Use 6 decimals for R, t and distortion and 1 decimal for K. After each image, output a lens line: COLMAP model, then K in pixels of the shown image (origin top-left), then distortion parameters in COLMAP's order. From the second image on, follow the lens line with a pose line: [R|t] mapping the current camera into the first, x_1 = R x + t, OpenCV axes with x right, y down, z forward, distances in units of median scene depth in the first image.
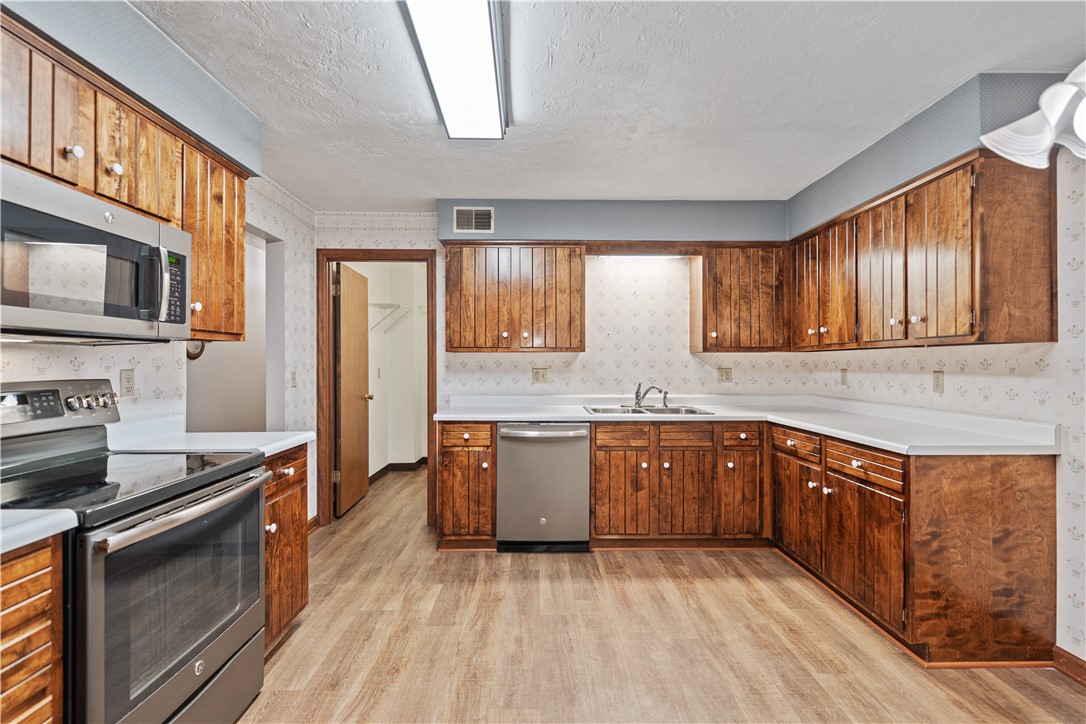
lens RADIAL K [[499.1, 0, 541.8], [0, 499.1, 359.5], [0, 0, 1]] dist [0.000441, -0.000704]
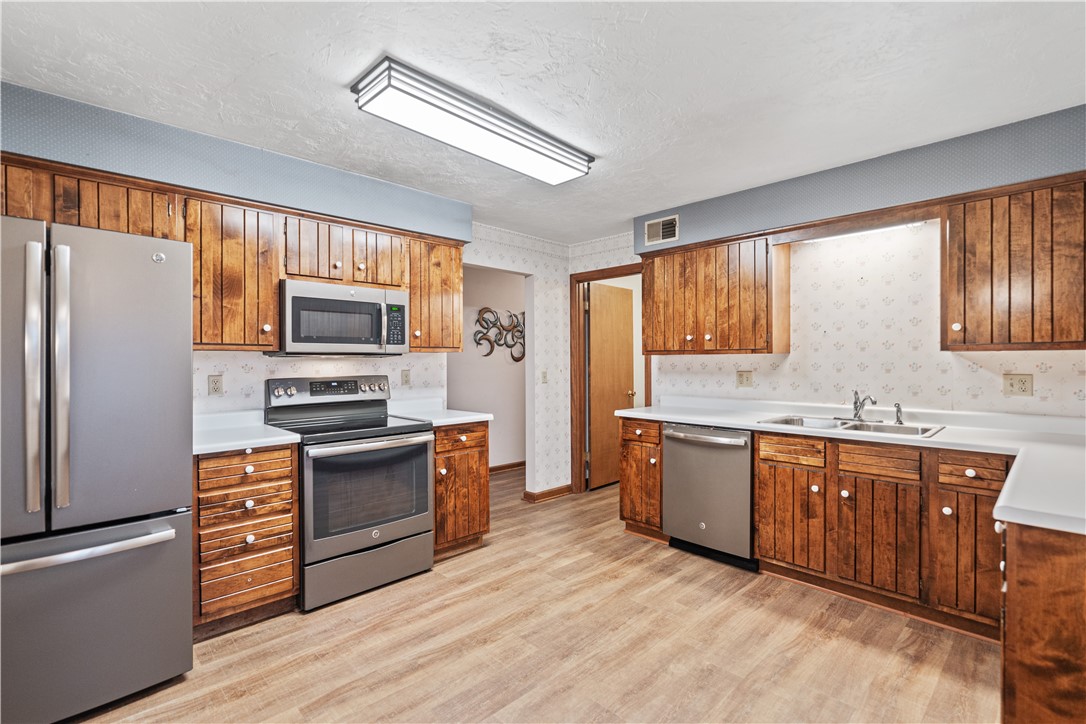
lens RADIAL K [[499.6, 0, 543.0], [0, 499.6, 362.0], [0, 0, 1]] dist [0.000216, -0.000488]
pose [[0.683998, -0.000229, -0.729484, 0.504181], [0.008322, 0.999937, 0.007489, -0.011296], [0.729437, -0.011193, 0.683957, 0.093403]]
